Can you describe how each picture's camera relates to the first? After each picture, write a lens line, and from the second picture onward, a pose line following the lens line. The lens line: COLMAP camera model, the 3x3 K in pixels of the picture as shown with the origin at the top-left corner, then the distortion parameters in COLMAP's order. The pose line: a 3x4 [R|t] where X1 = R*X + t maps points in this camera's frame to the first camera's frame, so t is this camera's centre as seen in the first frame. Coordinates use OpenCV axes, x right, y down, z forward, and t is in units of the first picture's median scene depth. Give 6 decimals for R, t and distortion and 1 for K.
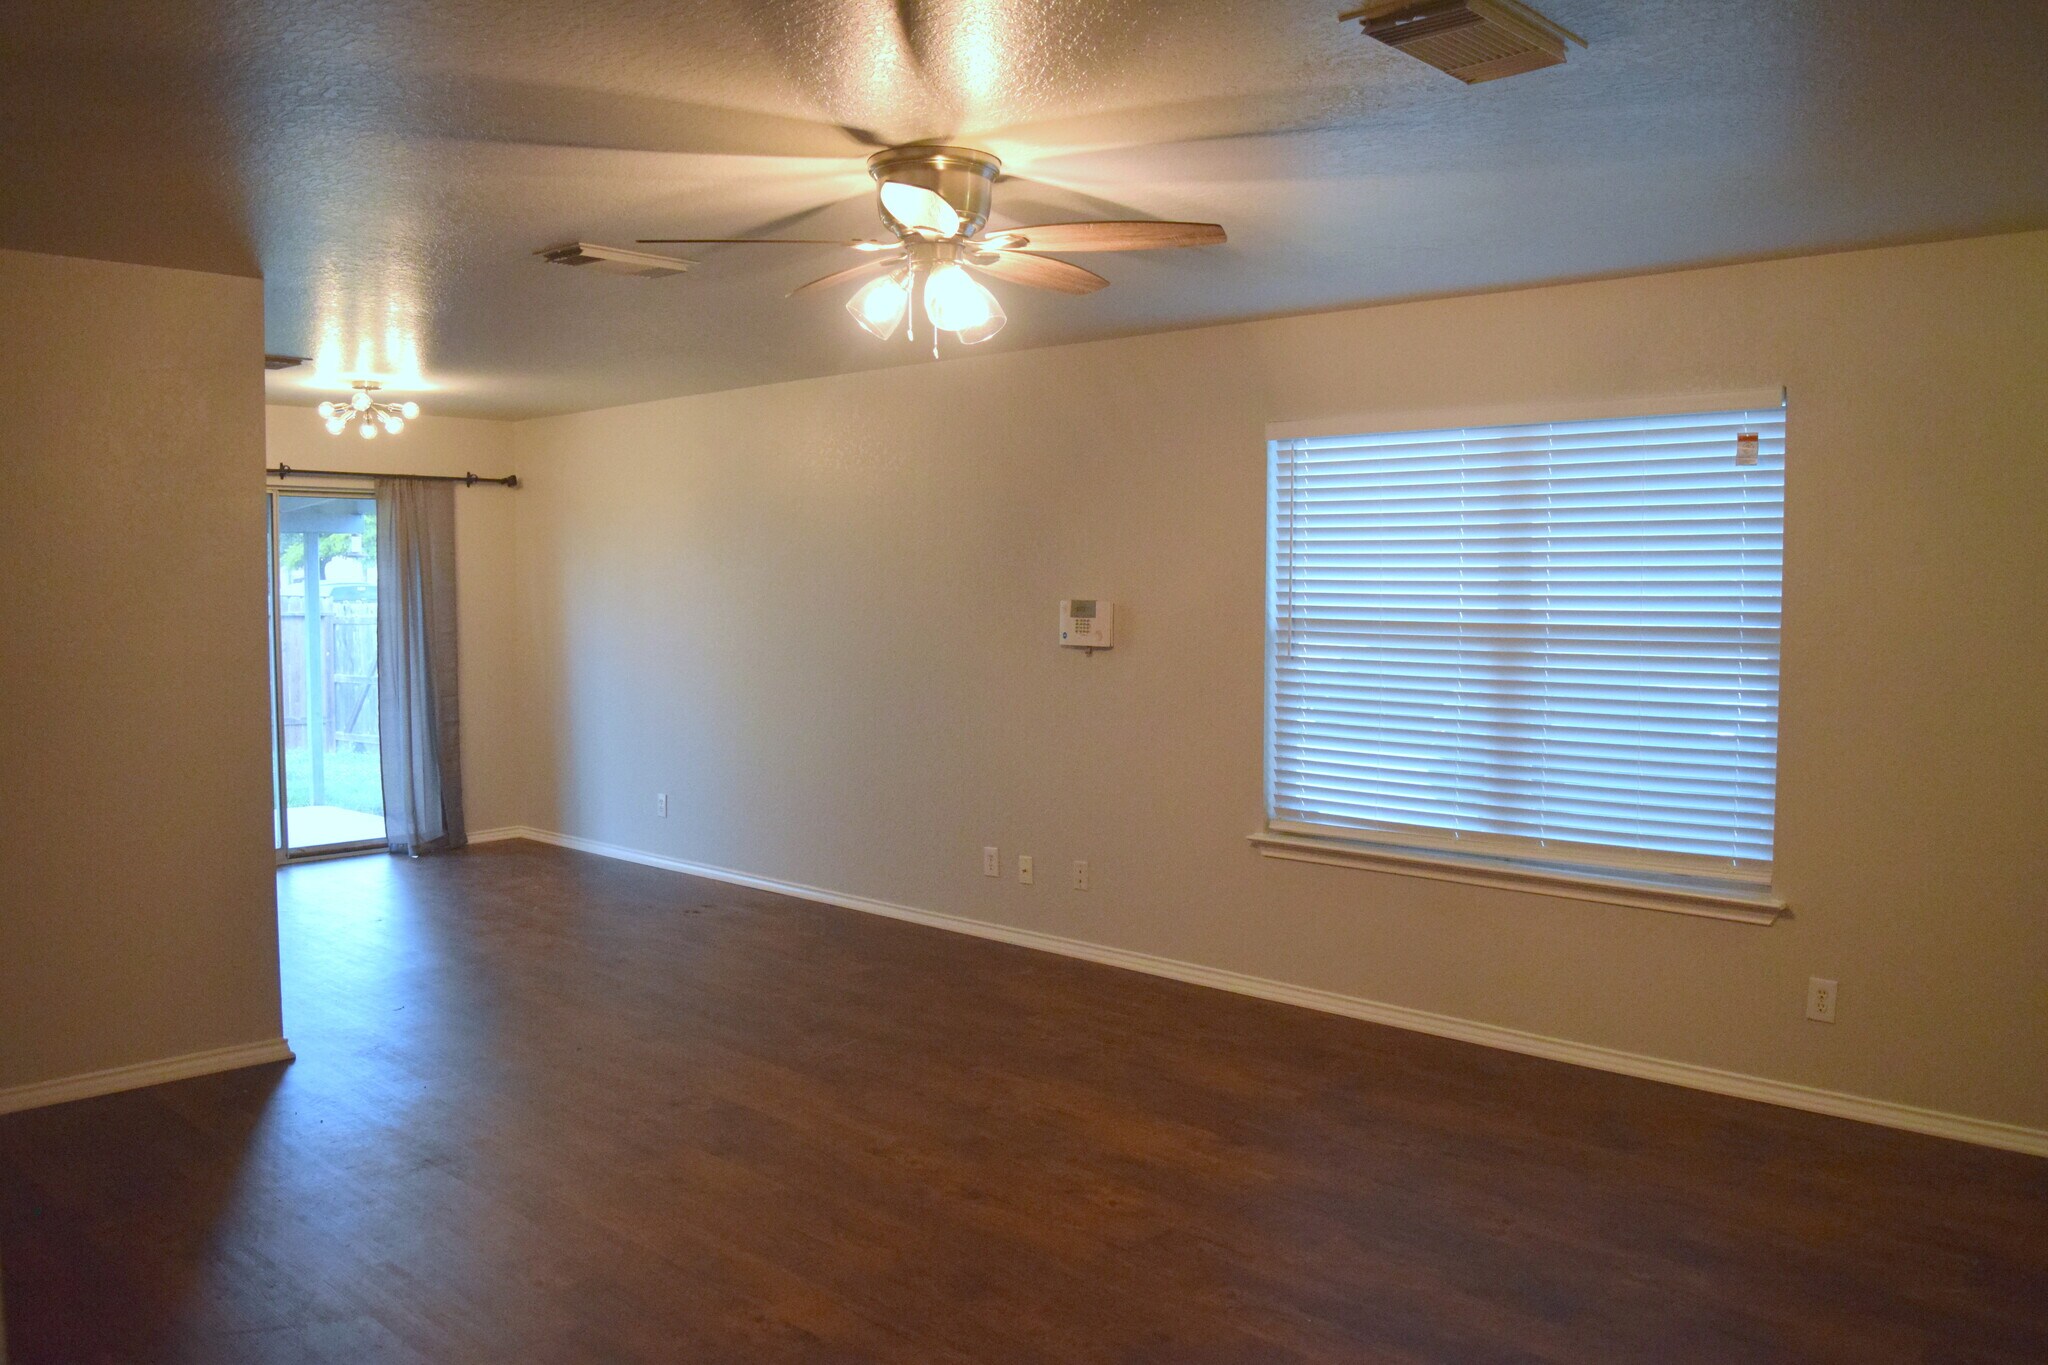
lens RADIAL K [[1603.7, 0, 1022.3], [0, 1603.7, 689.1], [0, 0, 1]] dist [-0.083267, -0.000458]
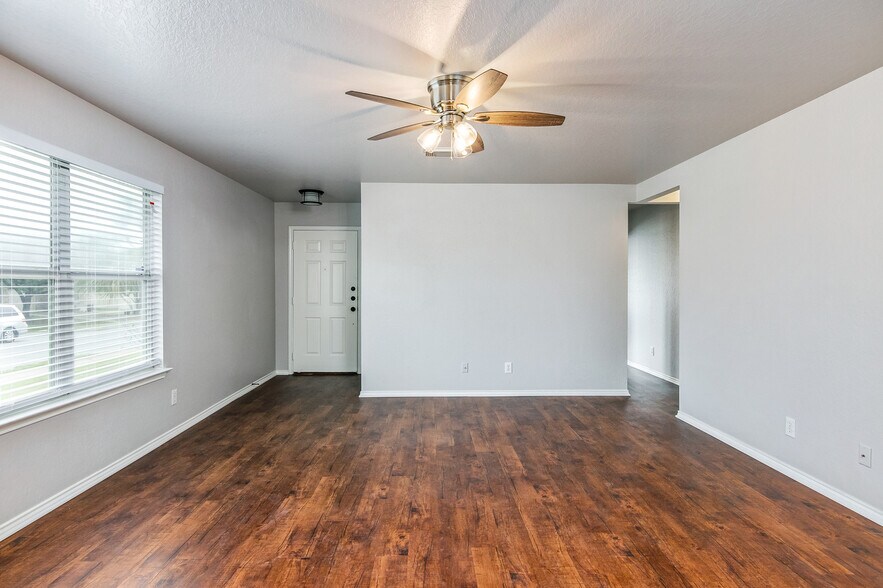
lens RADIAL K [[461.0, 0, 440.0], [0, 461.0, 285.9], [0, 0, 1]] dist [-0.002096, 0.001913]
pose [[-0.706076, -0.003029, 0.708129, -0.284501], [0.045530, 0.997728, 0.049666, -0.019305], [-0.706671, 0.067309, -0.704334, 0.768097]]
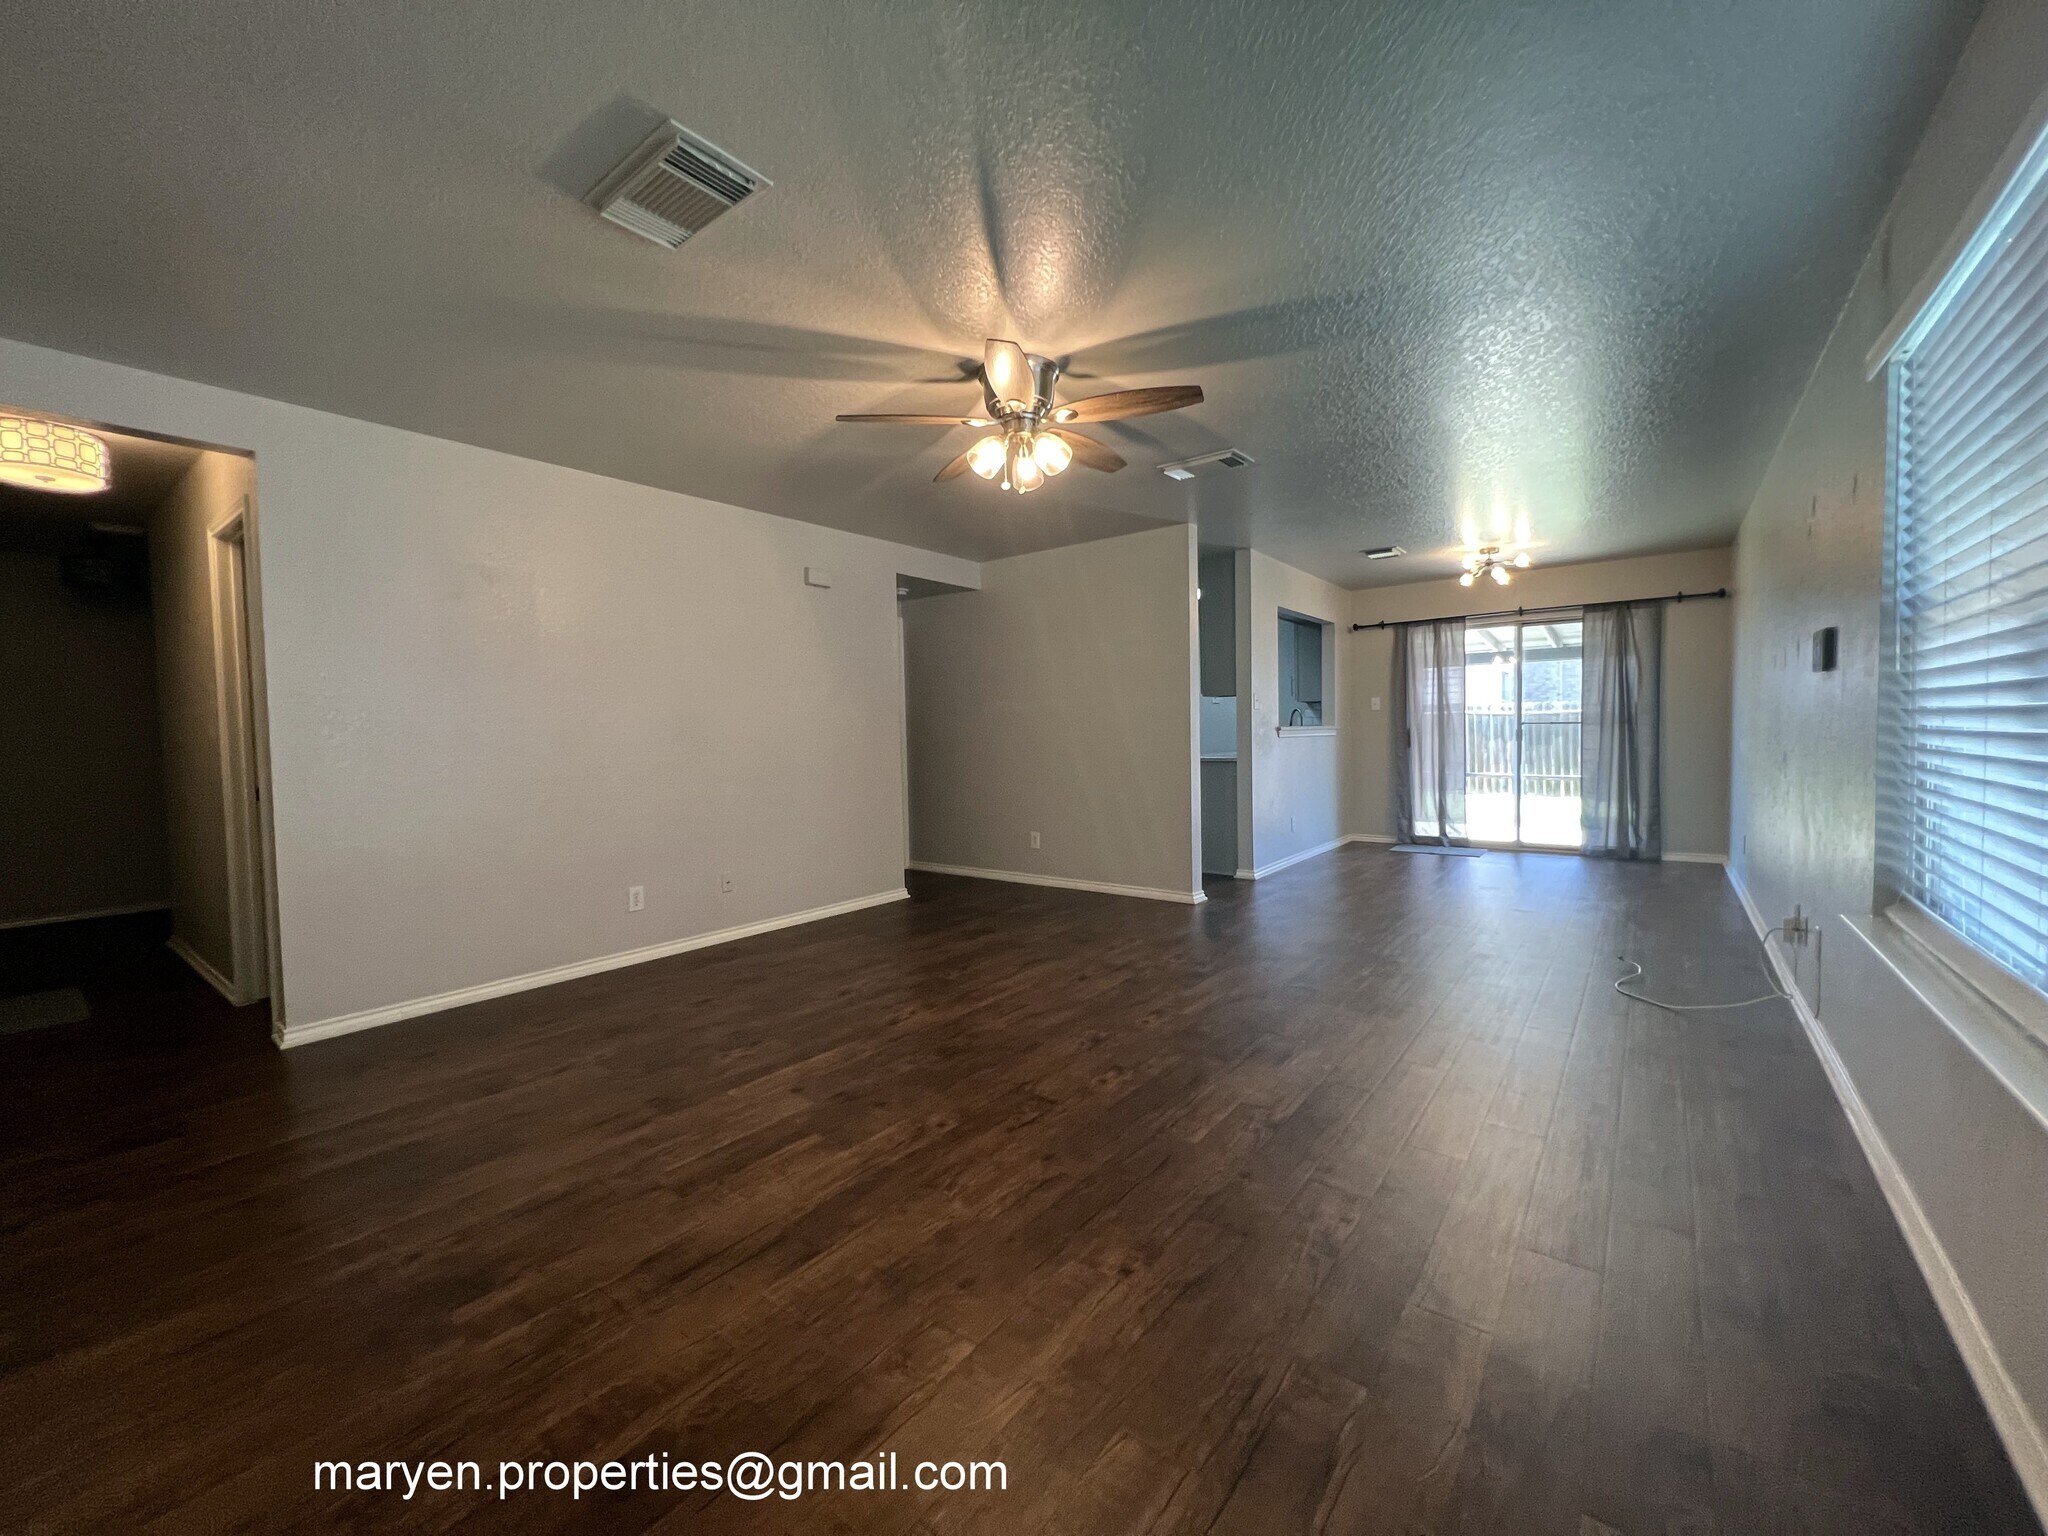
lens RADIAL K [[819.4, 0, 1024.4], [0, 819.4, 760.7], [0, 0, 1]] dist [-0.002431, 0.001766]
pose [[0.104269, 0.032336, -0.994023, 0.386453], [-0.046650, 0.998530, 0.027589, 0.021296], [0.993454, 0.043495, 0.105624, 0.455032]]
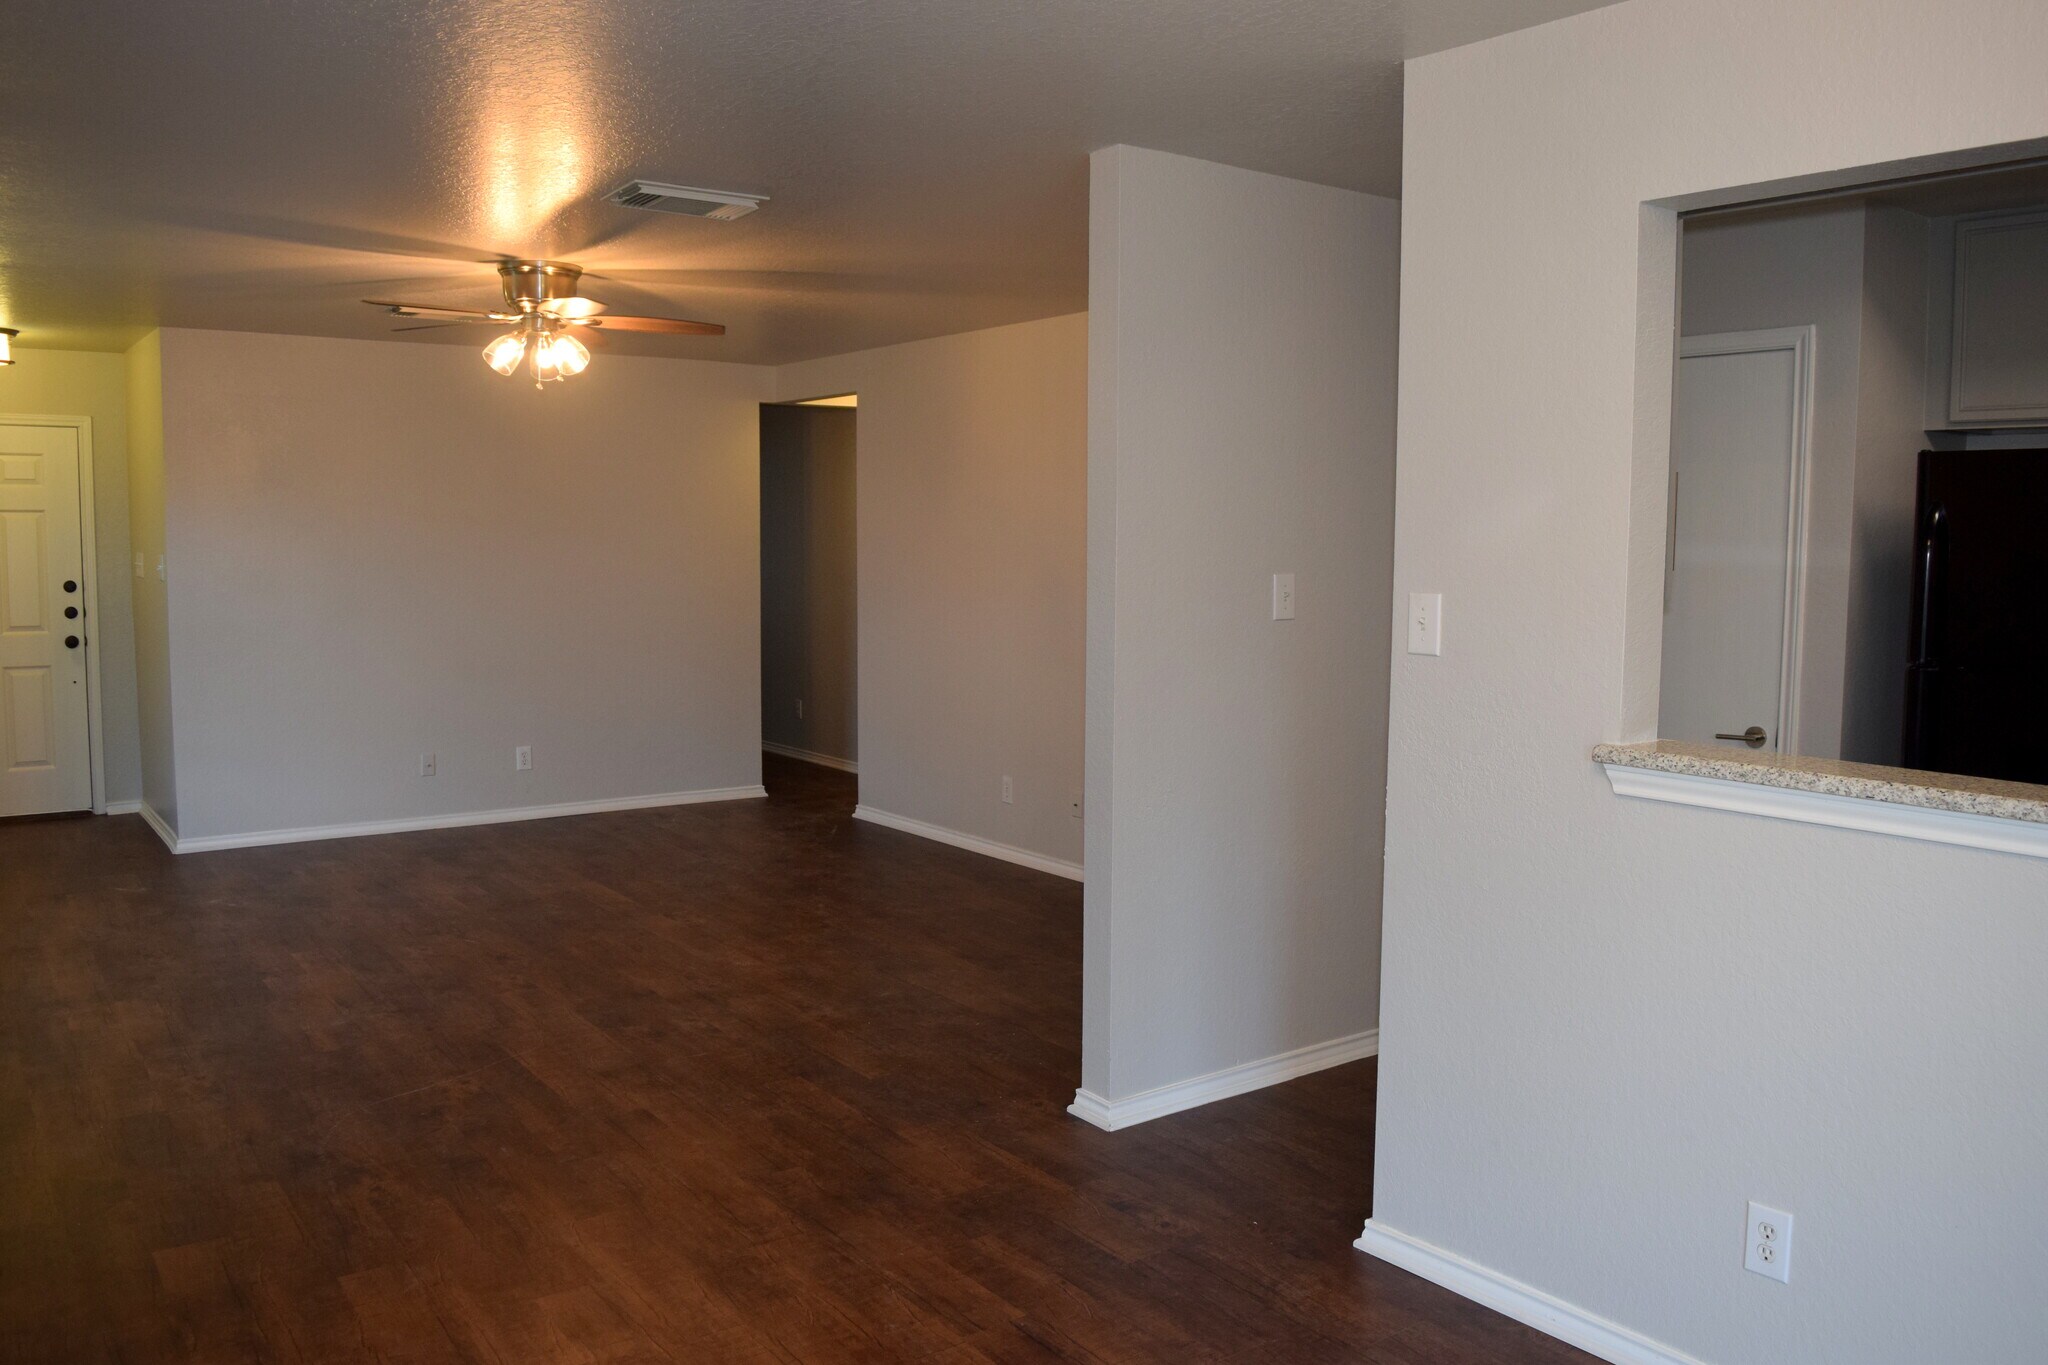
lens RADIAL K [[1603.7, 0, 1038.6], [0, 1603.7, 679.4], [0, 0, 1]] dist [-0.083267, -0.000458]
pose [[-0.984946, -0.023584, 0.171244, -0.404621], [0.003447, 0.987773, 0.155860, -0.082364], [-0.172826, 0.154104, -0.972822, 1.228754]]
